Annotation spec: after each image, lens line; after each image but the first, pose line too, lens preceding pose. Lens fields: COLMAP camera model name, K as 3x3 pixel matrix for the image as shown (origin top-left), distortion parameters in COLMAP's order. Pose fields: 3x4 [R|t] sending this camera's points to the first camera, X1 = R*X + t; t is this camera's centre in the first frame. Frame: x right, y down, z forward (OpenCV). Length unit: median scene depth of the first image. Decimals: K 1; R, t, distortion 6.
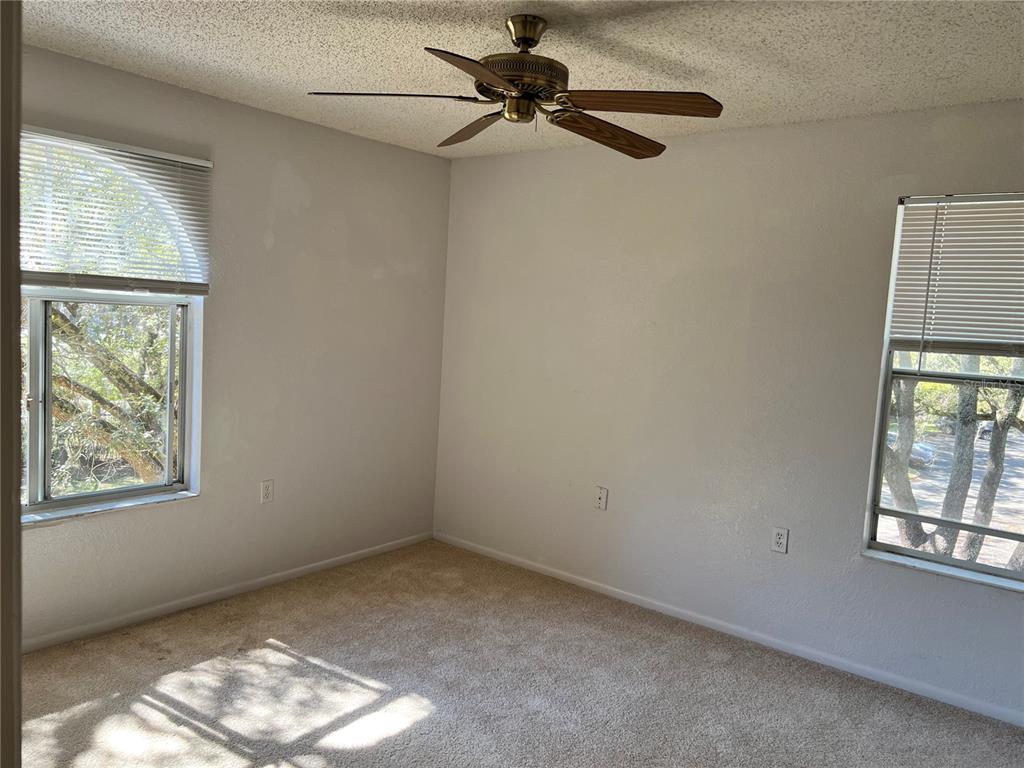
lens RADIAL K [[769.7, 0, 509.8], [0, 769.7, 385.7], [0, 0, 1]] dist [0.056599, -0.065434]
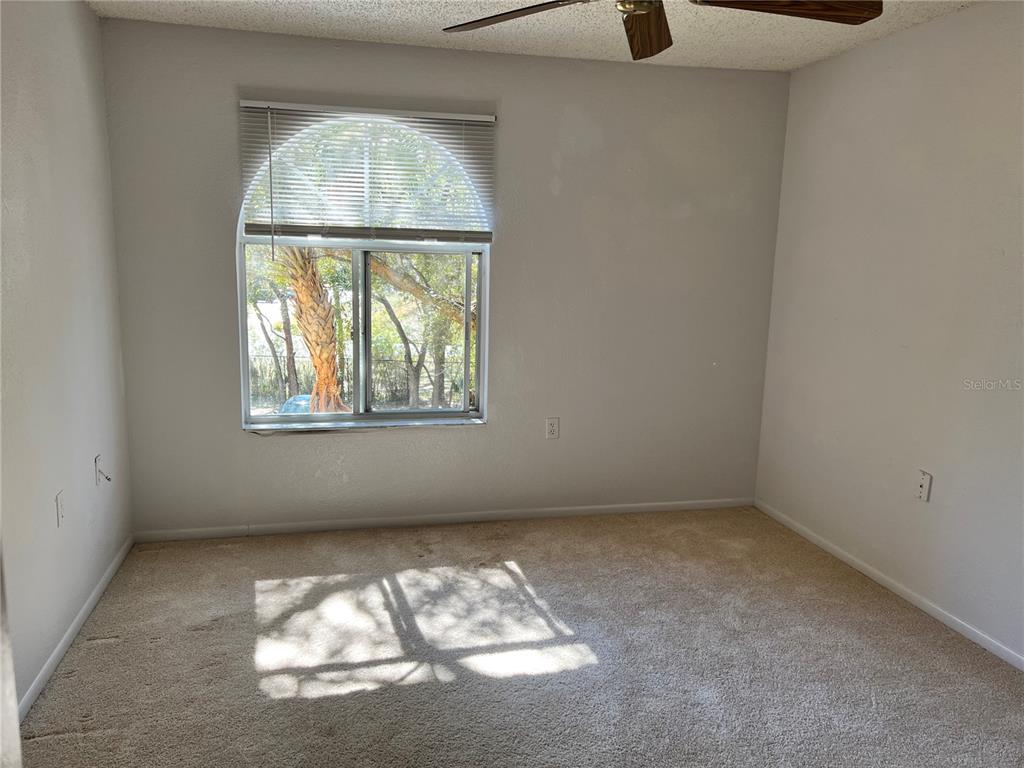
lens RADIAL K [[766.6, 0, 508.0], [0, 766.6, 382.5], [0, 0, 1]] dist [0.078526, -0.091040]
pose [[0.787296, 0.069522, -0.612643, 0.314207], [-0.039016, 0.997249, 0.063028, 0.011710], [0.615339, -0.025718, 0.787843, 0.159620]]
